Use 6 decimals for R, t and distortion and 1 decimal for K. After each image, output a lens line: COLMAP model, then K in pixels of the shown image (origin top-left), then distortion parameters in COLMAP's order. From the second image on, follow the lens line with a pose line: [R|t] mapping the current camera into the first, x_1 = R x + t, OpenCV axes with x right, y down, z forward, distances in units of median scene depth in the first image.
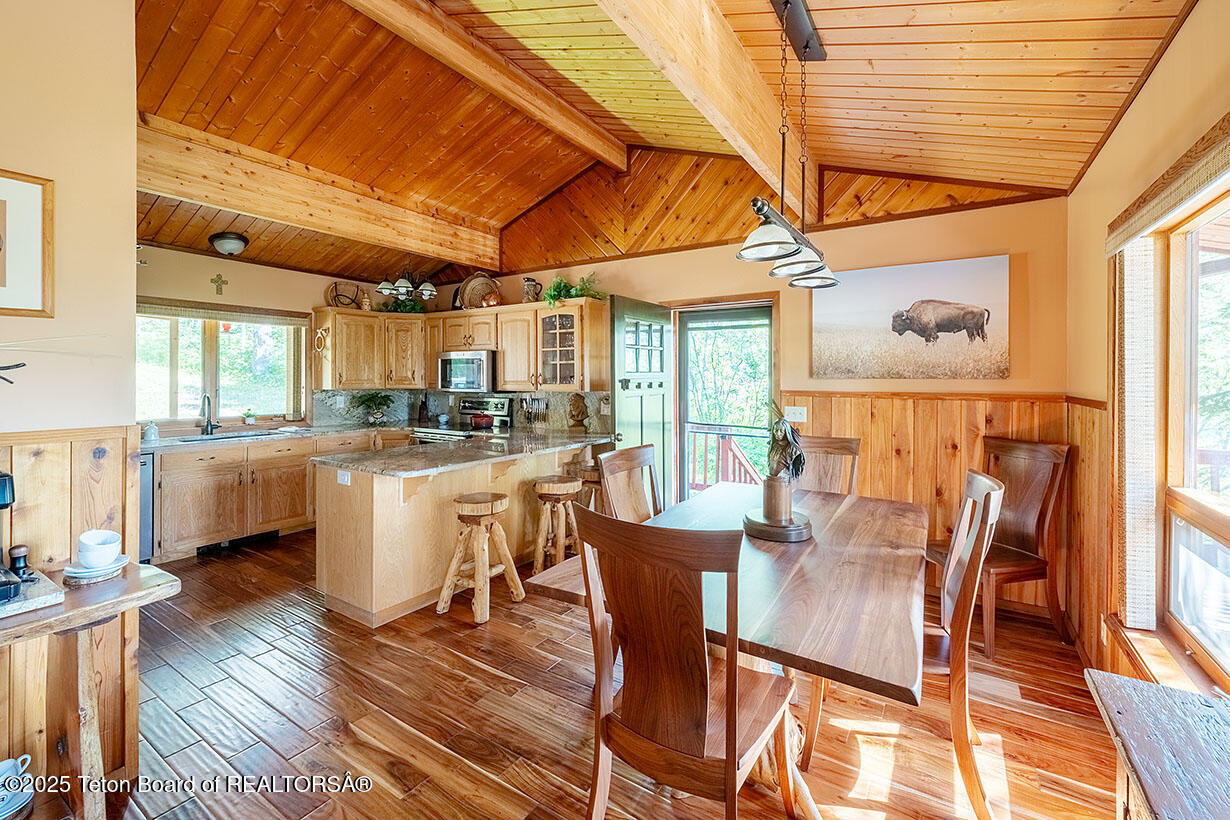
lens RADIAL K [[511.1, 0, 618.5], [0, 511.1, 377.9], [0, 0, 1]] dist [-0.000680, -0.000139]
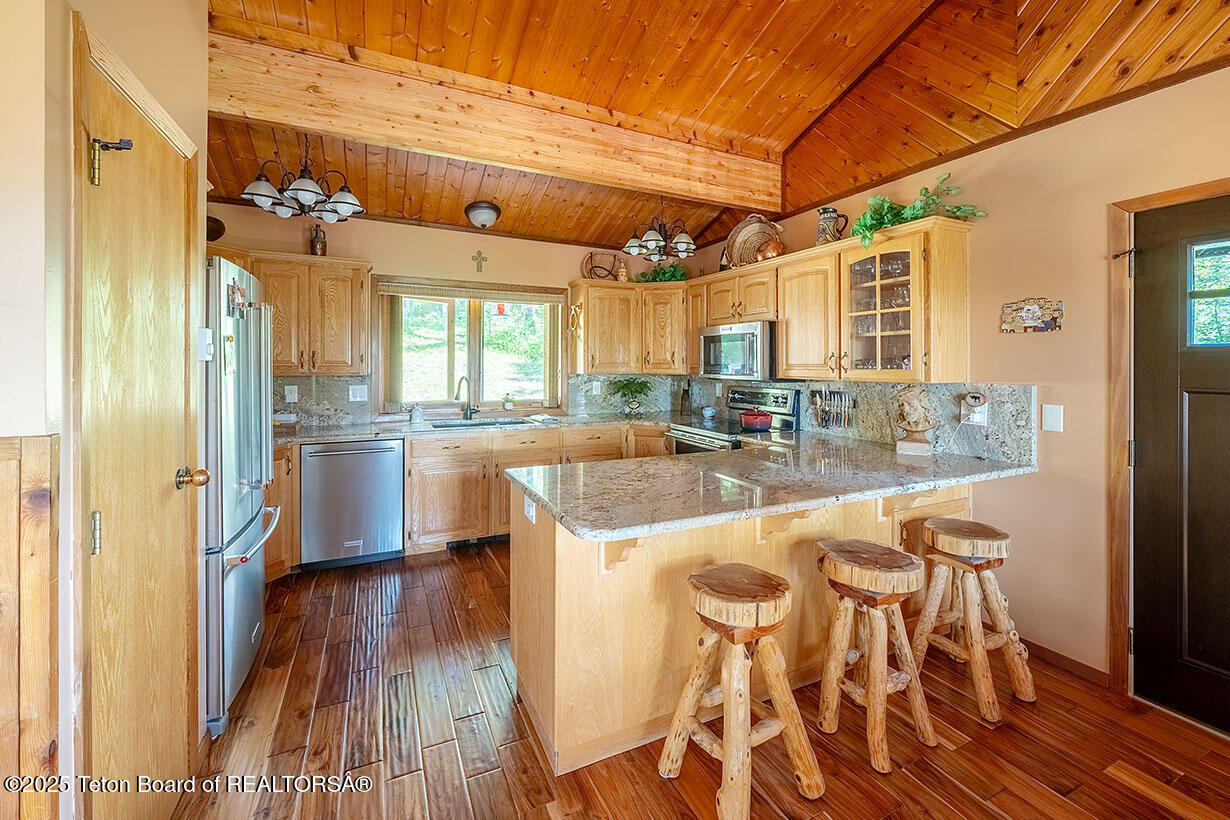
lens RADIAL K [[505.4, 0, 619.5], [0, 505.4, 364.3], [0, 0, 1]] dist [-0.001423, -0.000230]
pose [[0.854262, 0.003246, -0.519833, -0.066392], [-0.003631, 0.999993, 0.000277, 0.006417], [0.519831, 0.001651, 0.854268, 0.316428]]
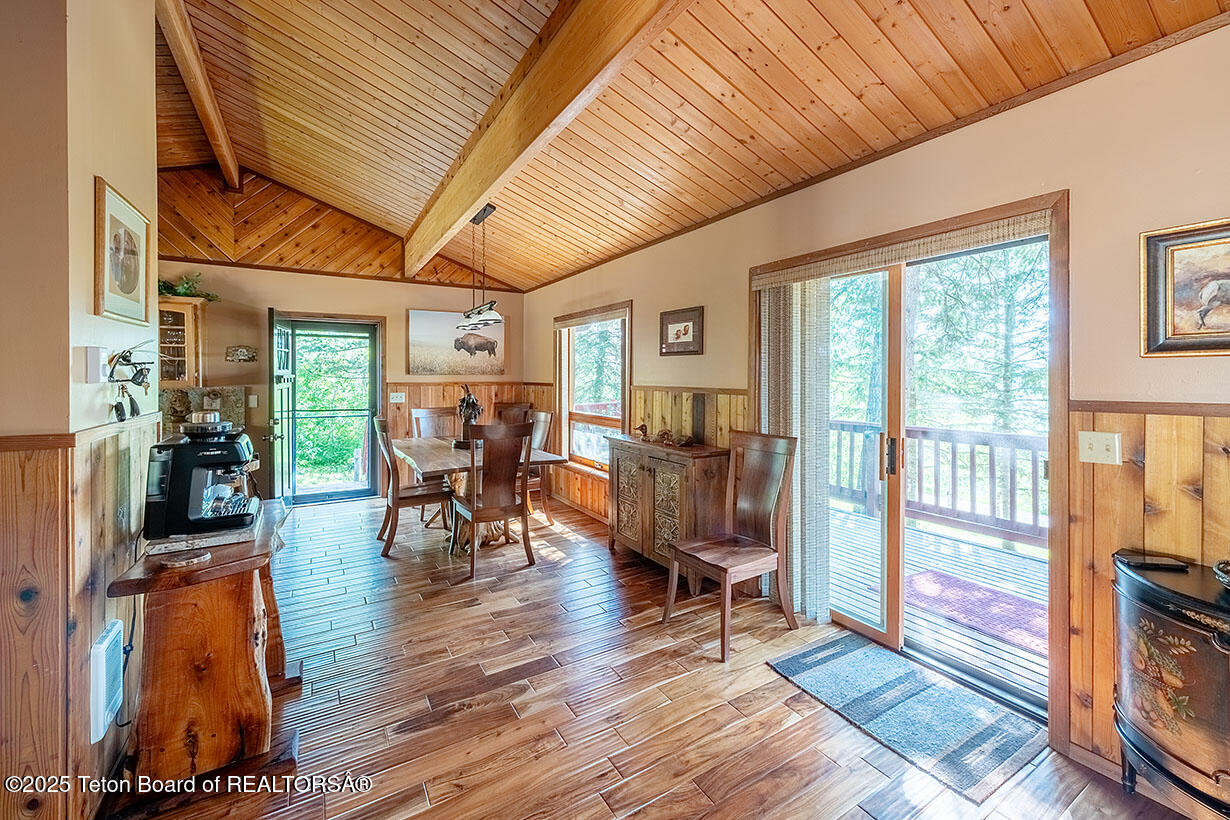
lens RADIAL K [[511.1, 0, 618.5], [0, 511.1, 377.9], [0, 0, 1]] dist [-0.000680, -0.000139]
pose [[0.430648, -0.005317, 0.902504, -0.602178], [0.002366, 0.999986, 0.004762, 0.003943], [-0.902517, 0.000085, 0.430655, -0.214632]]
